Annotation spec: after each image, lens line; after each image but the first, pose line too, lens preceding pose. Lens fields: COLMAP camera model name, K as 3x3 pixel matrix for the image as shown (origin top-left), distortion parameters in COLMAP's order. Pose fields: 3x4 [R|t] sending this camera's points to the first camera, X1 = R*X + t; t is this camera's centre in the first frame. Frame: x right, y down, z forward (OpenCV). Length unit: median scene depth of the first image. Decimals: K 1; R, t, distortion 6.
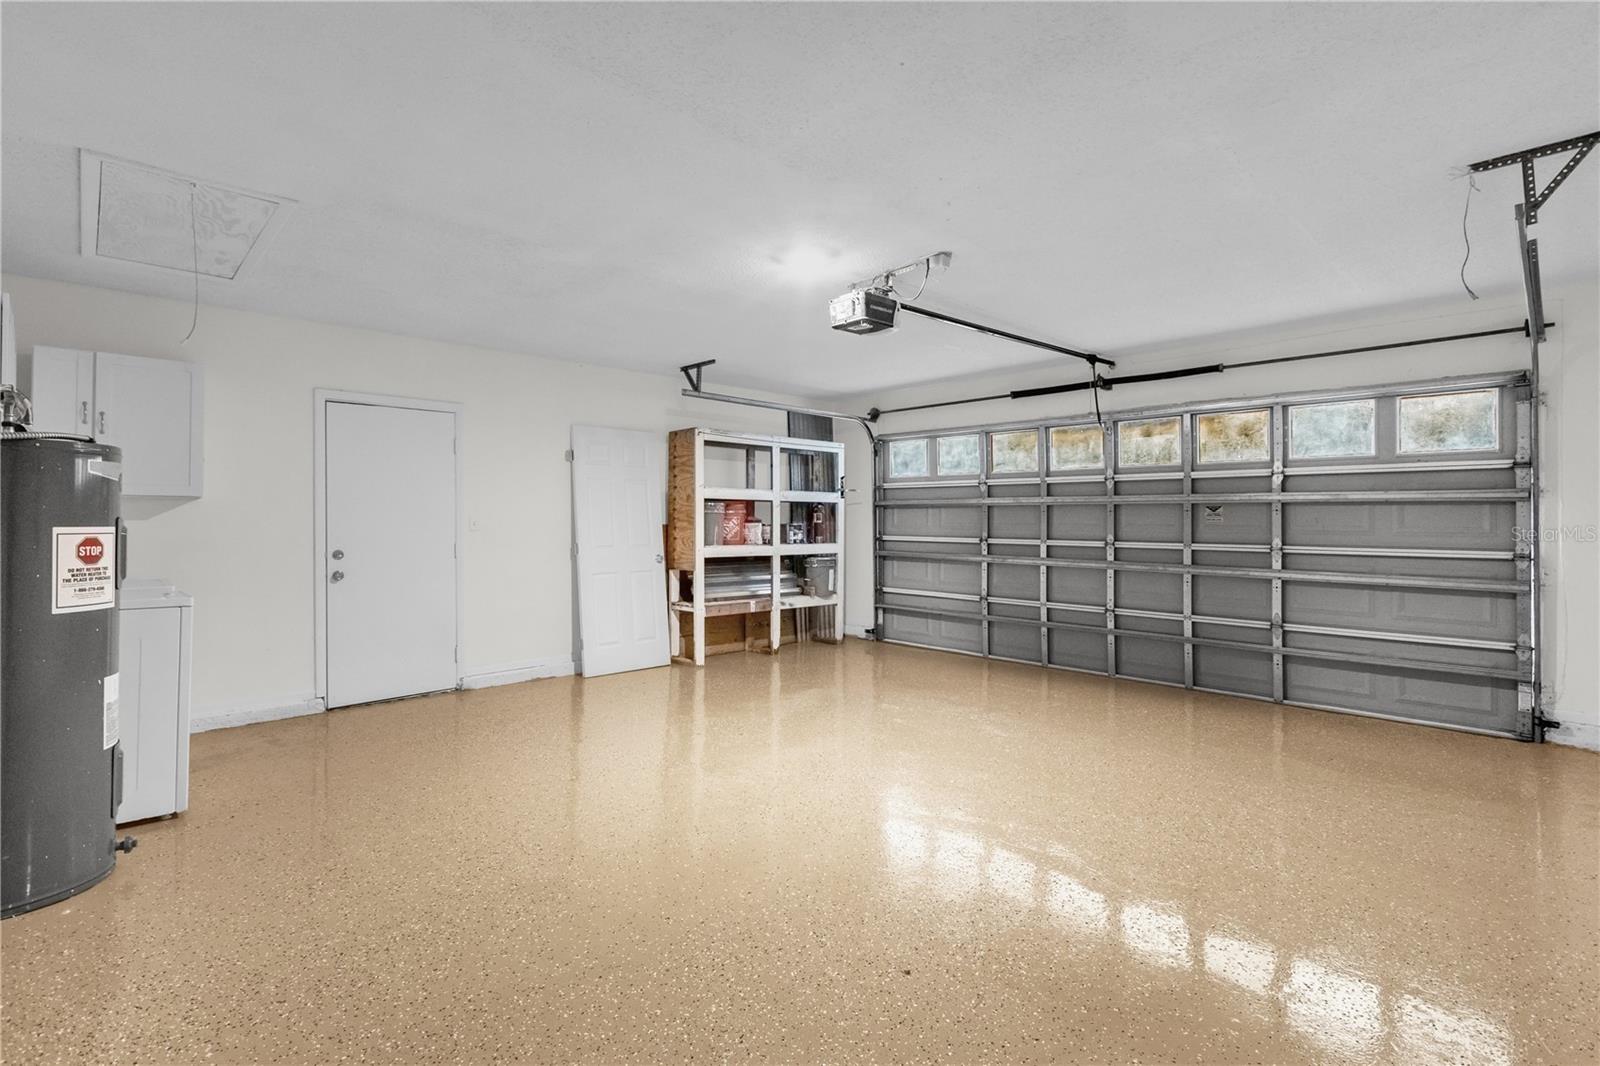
lens RADIAL K [[719.6, 0, 800.0], [0, 719.6, 533.0], [0, 0, 1]] dist [0.000388, -0.000070]
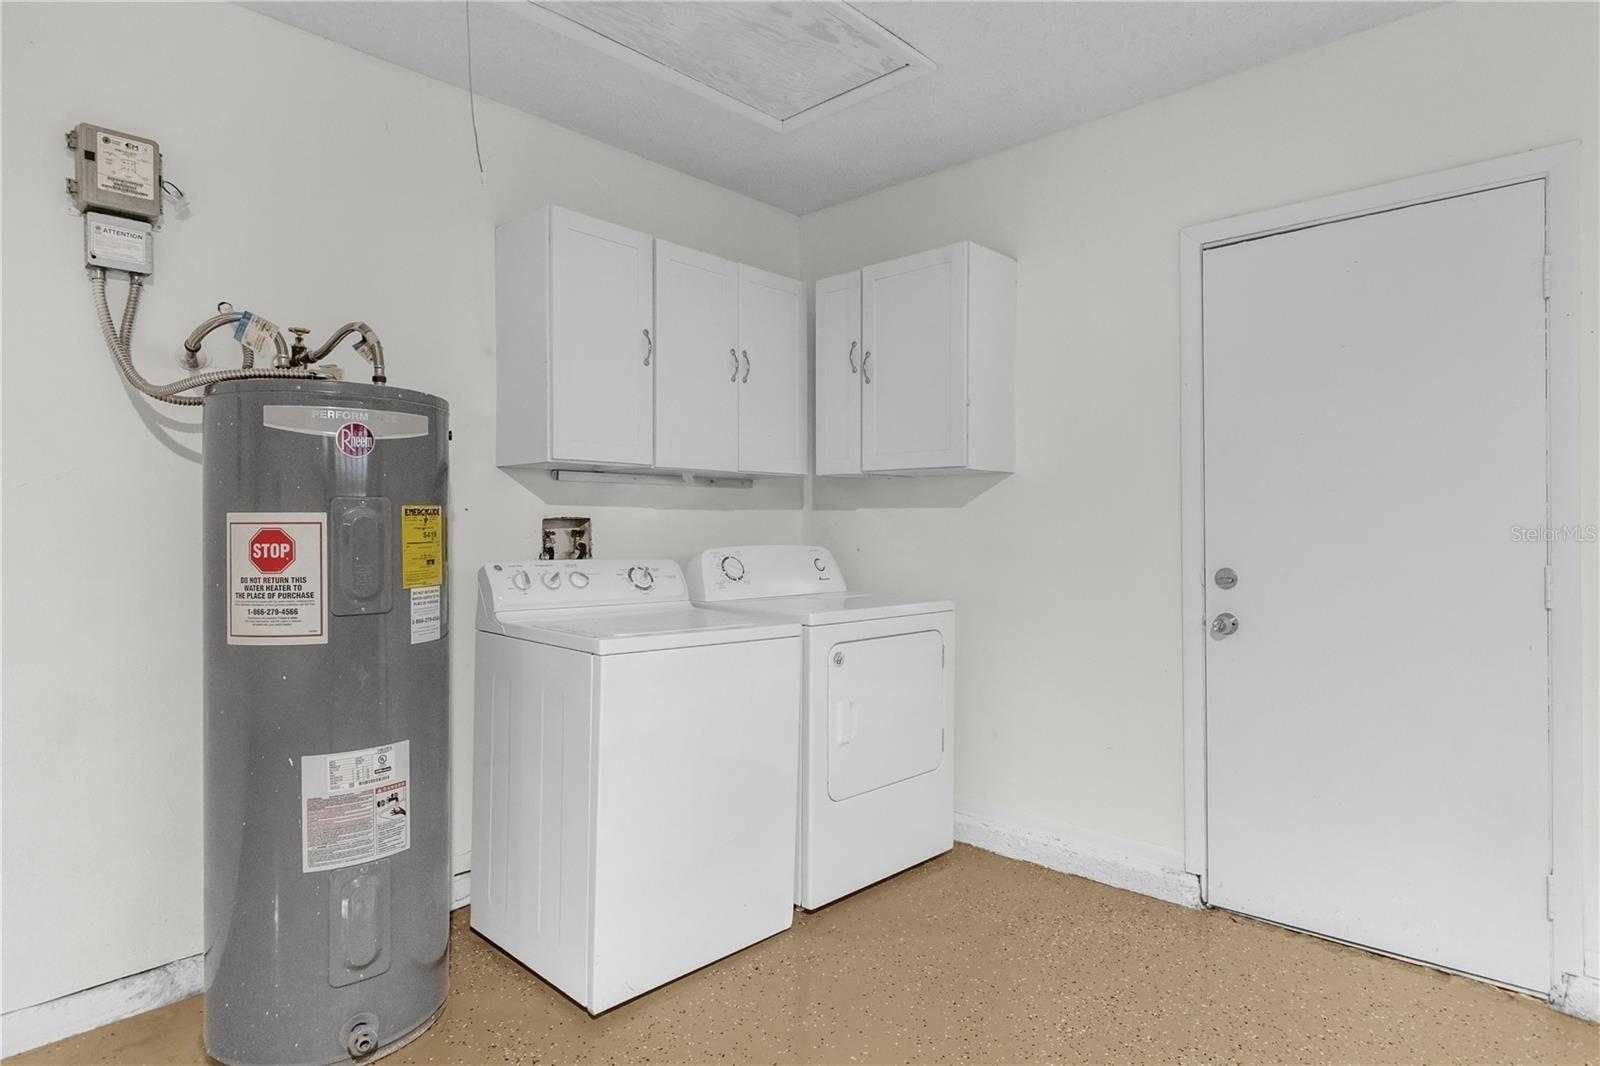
lens RADIAL K [[883.7, 0, 800.0], [0, 883.7, 533.0], [0, 0, 1]] dist [0.000935, 0.000652]
pose [[0.050000, 0.014576, -0.998643, -0.190740], [-0.011588, 0.999835, 0.014013, -0.006521], [0.998682, 0.010871, 0.050161, 1.390714]]
